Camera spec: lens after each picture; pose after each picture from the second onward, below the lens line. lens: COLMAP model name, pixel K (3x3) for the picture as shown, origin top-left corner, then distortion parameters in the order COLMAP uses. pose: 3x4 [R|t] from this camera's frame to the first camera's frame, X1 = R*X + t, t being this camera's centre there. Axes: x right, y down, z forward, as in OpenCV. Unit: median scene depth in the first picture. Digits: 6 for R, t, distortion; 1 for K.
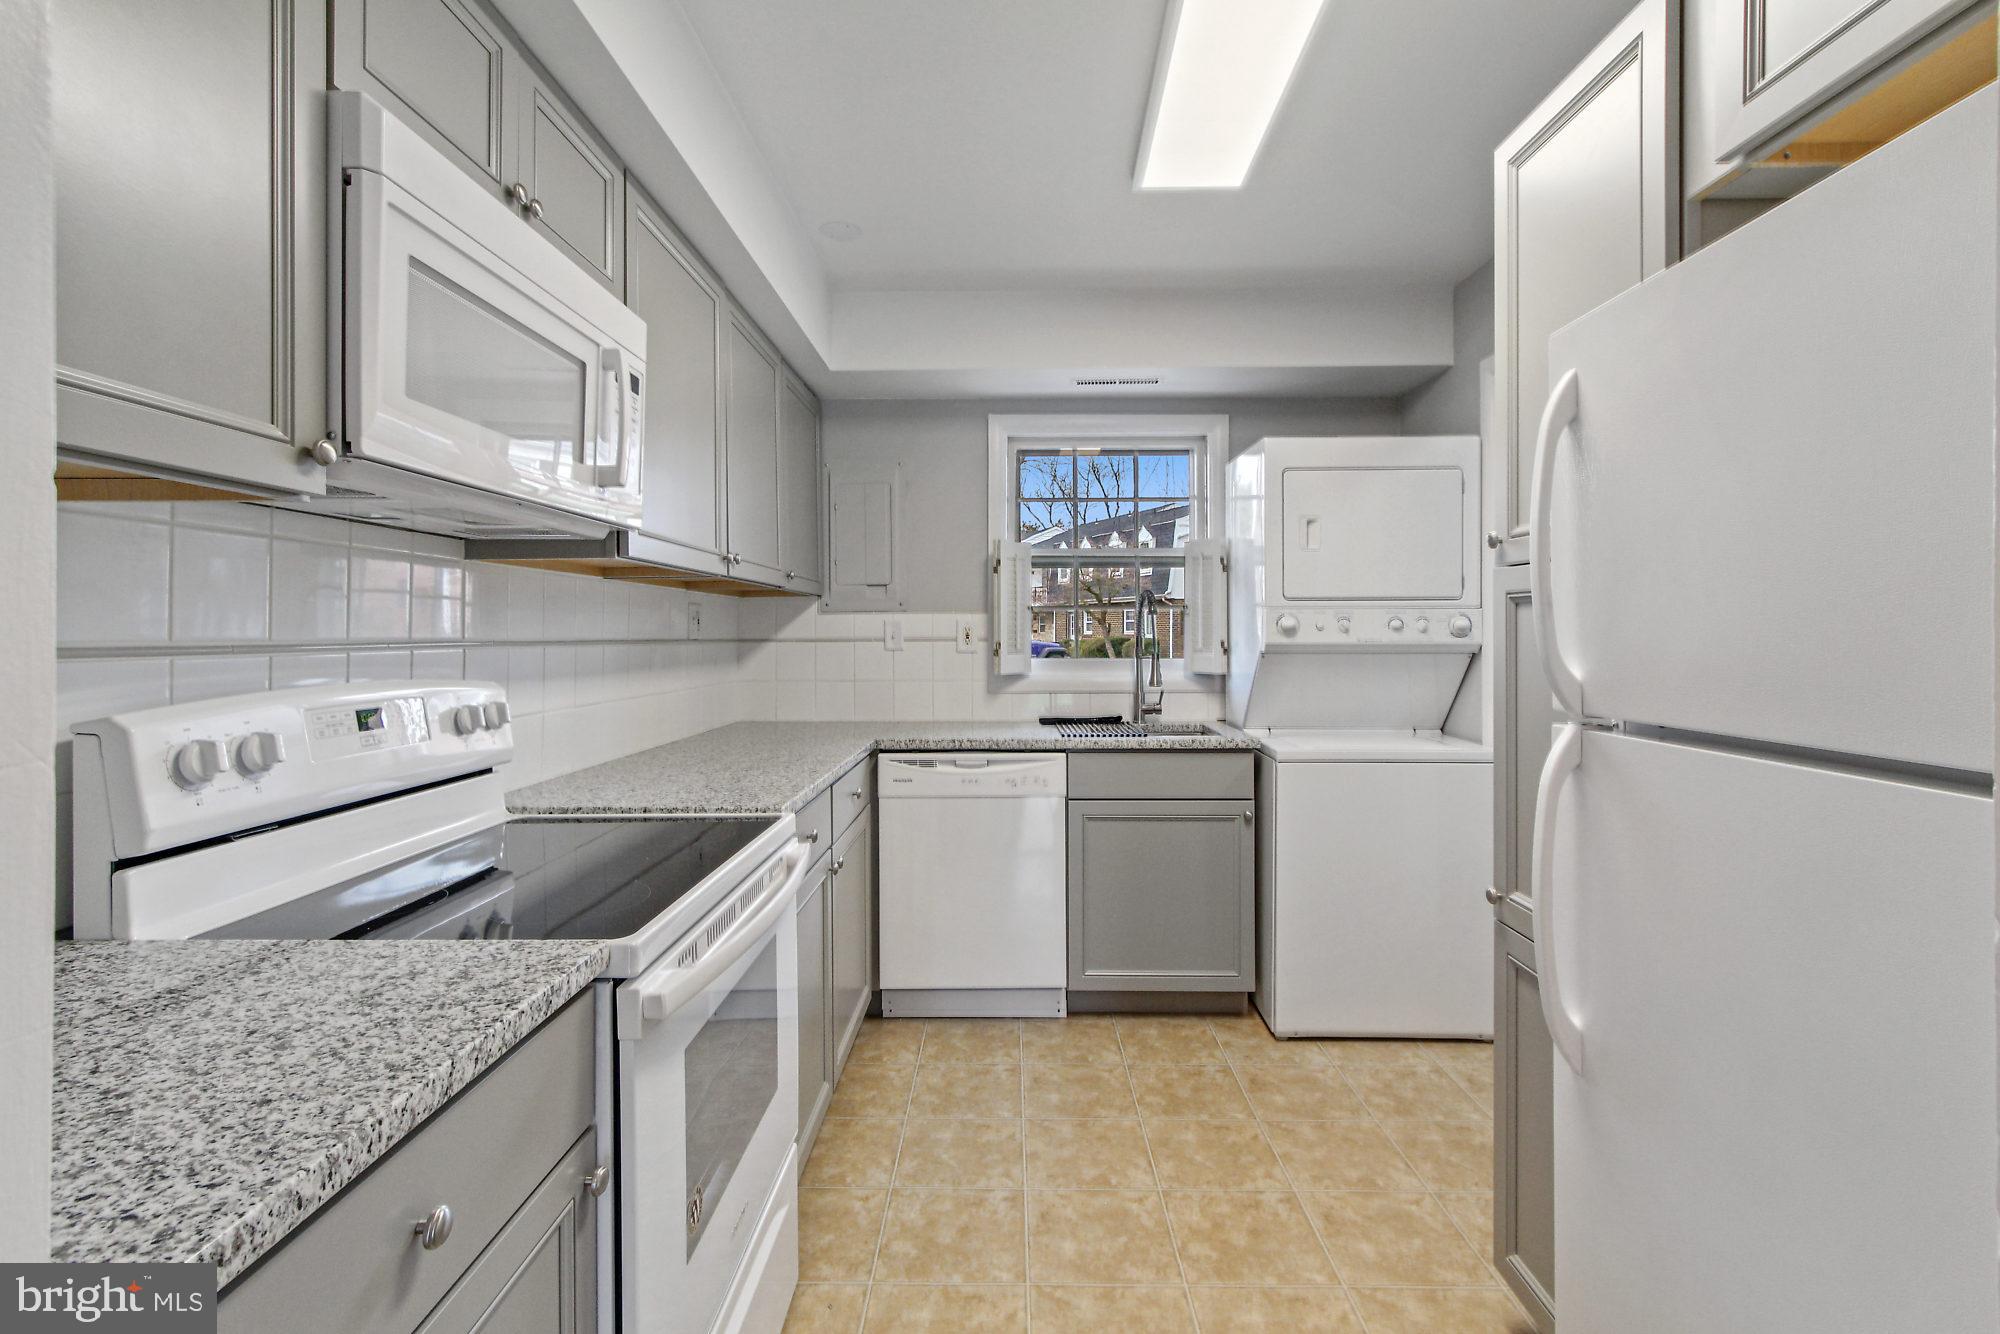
lens RADIAL K [[931.6, 0, 998.7], [0, 931.6, 632.7], [0, 0, 1]] dist [-0.000085, -0.000007]
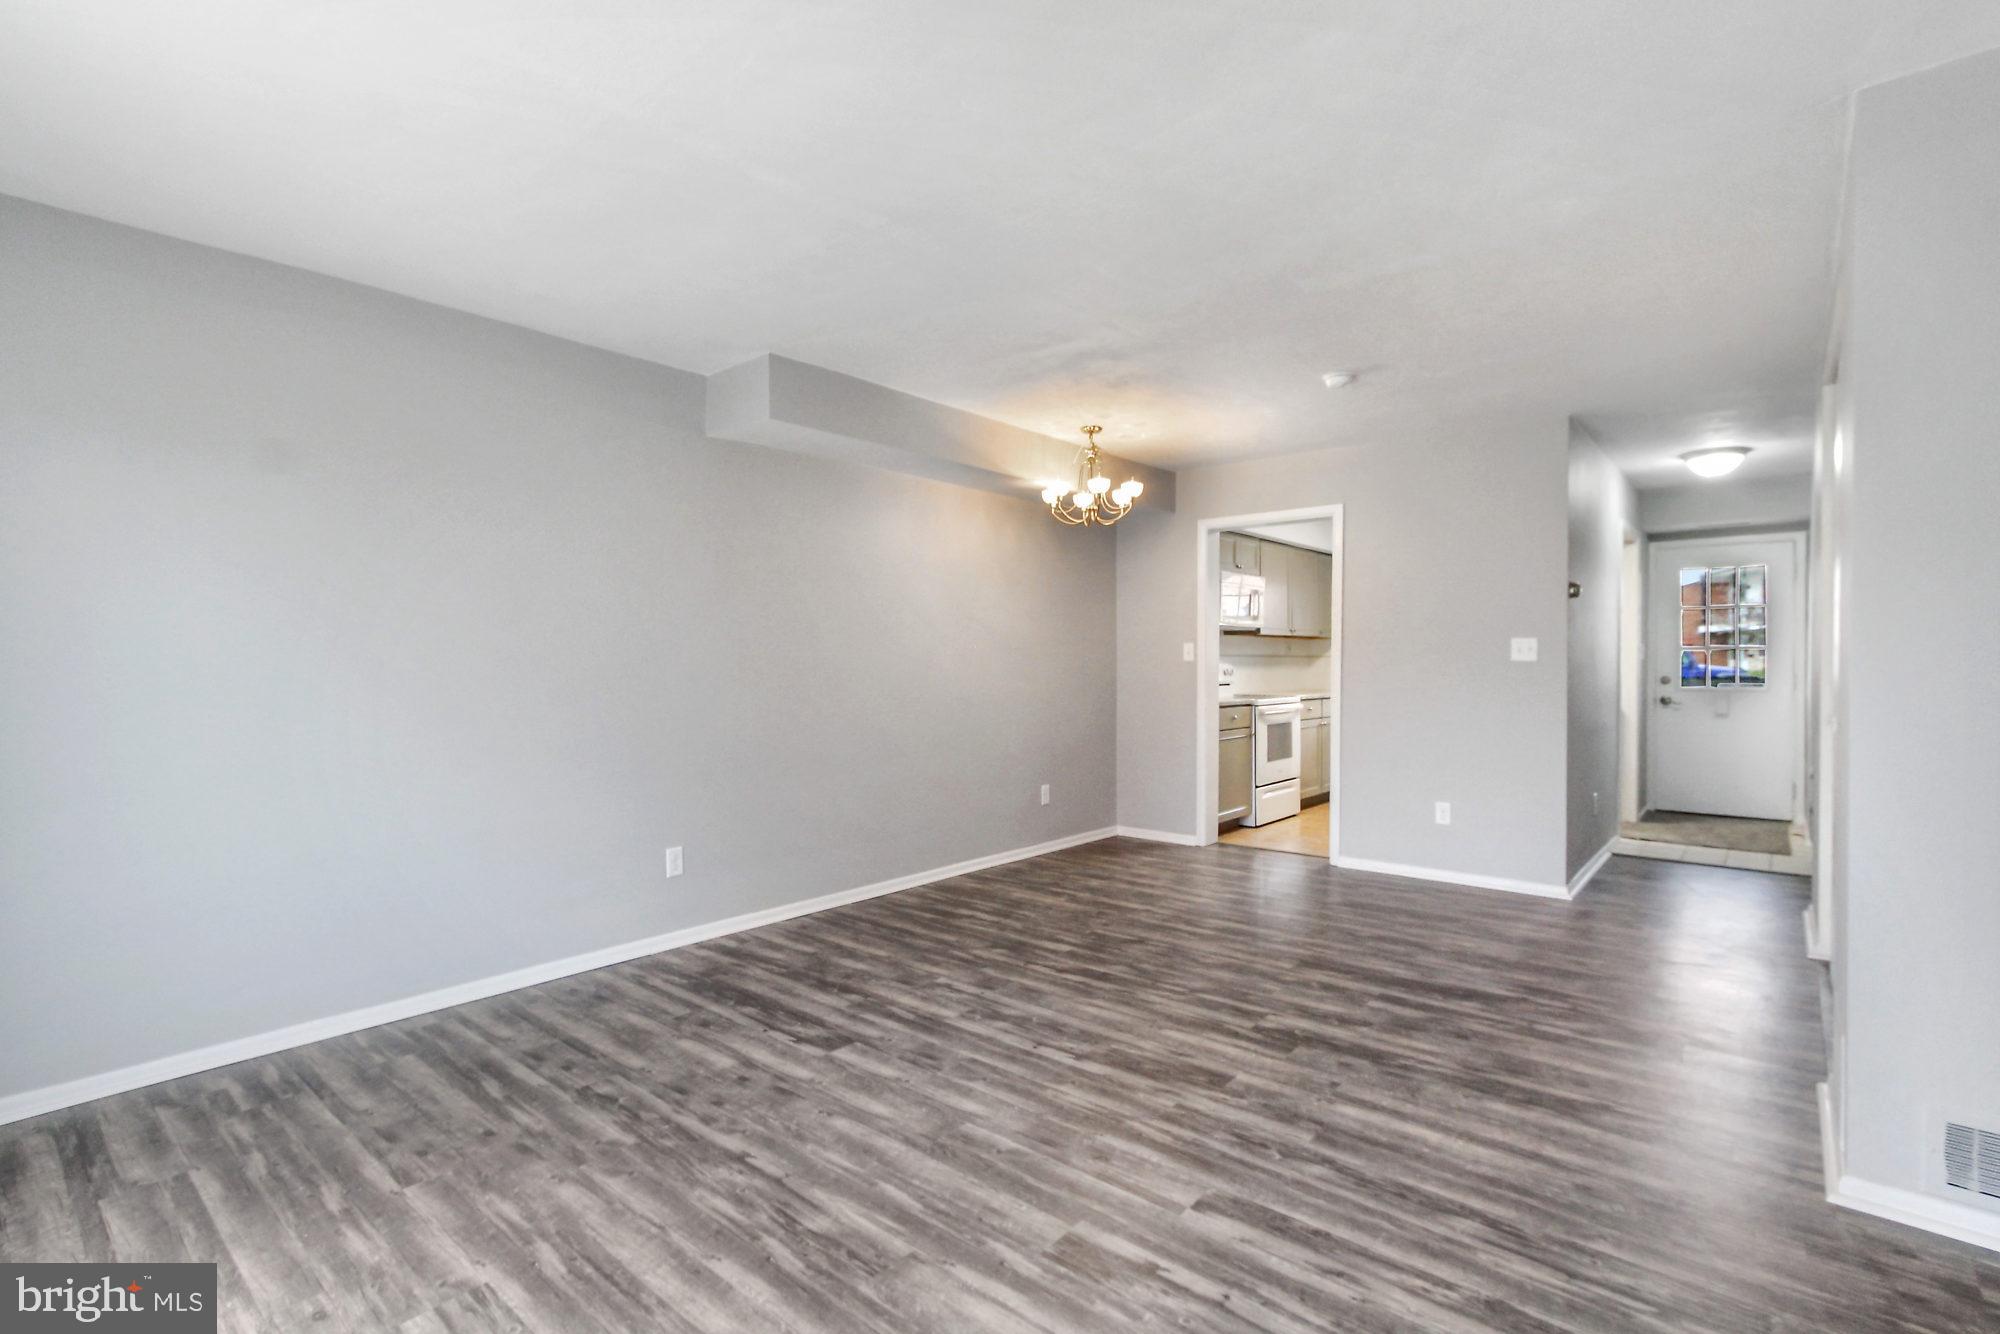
lens RADIAL K [[920.6, 0, 1000.0], [0, 920.6, 667.0], [0, 0, 1]] dist [0.001478, 0.000116]
pose [[0.776503, 0.003749, -0.630103, 1.234464], [0.001782, 0.999965, 0.008147, 0.026843], [0.630111, -0.007449, 0.776469, -2.802109]]
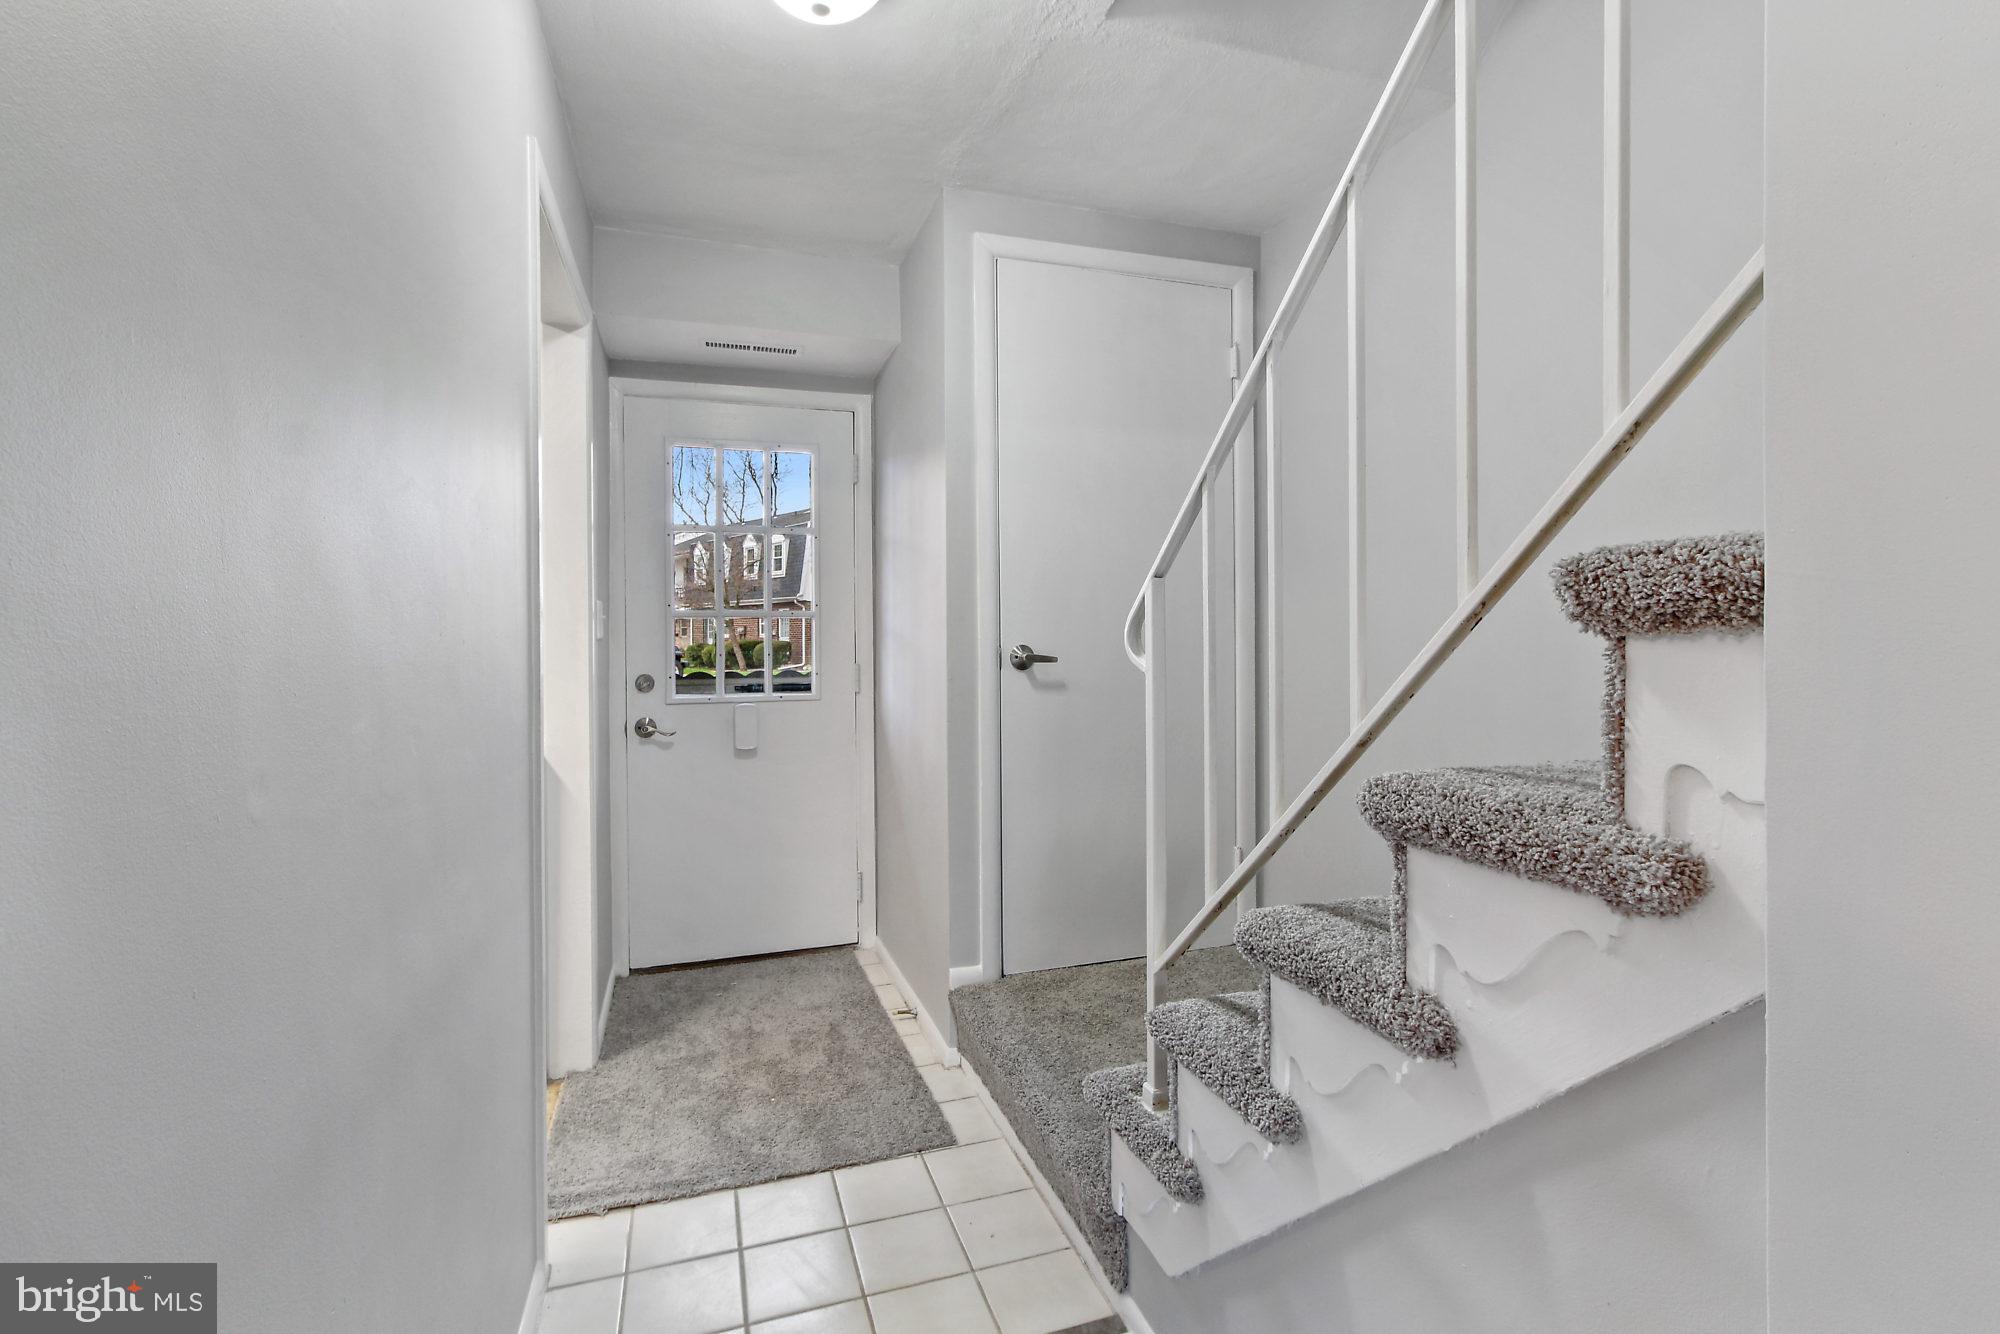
lens RADIAL K [[920.6, 0, 1000.0], [0, 920.6, 667.0], [0, 0, 1]] dist [0.001478, 0.000116]
pose [[0.940626, -0.012901, 0.339198, 1.005785], [0.001779, 0.999451, 0.033081, 0.029558], [-0.339439, -0.030514, 0.940133, 0.098968]]
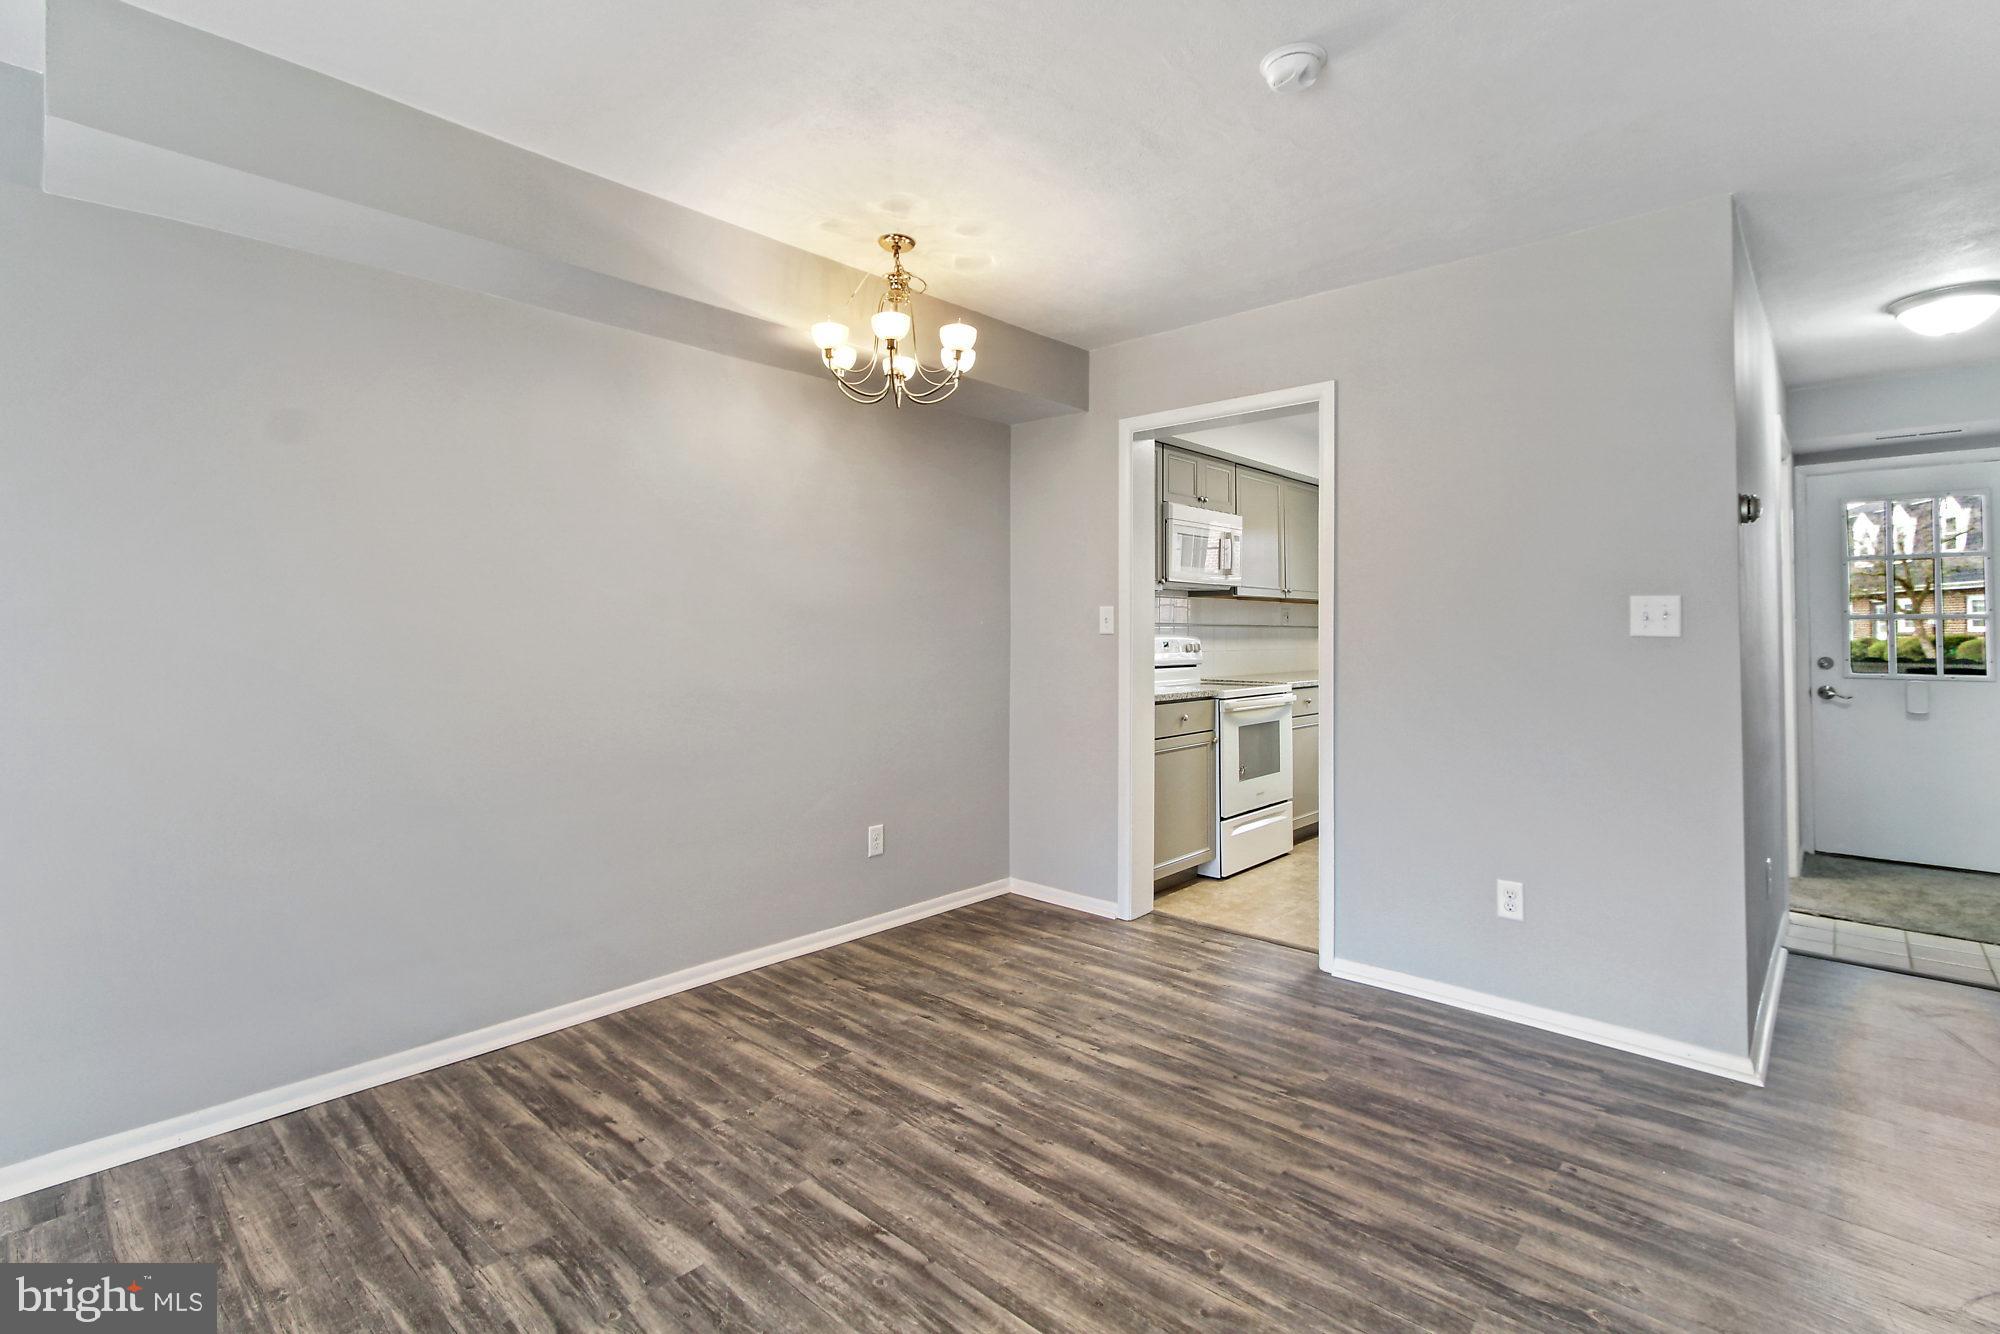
lens RADIAL K [[928.8, 0, 1001.7], [0, 928.8, 600.0], [0, 0, 1]] dist [0.003423, 0.001205]
pose [[0.754821, -0.017629, -0.655694, 0.933921], [-0.002686, 0.999547, -0.029966, 0.022729], [0.655925, 0.024380, 0.754432, -1.649956]]
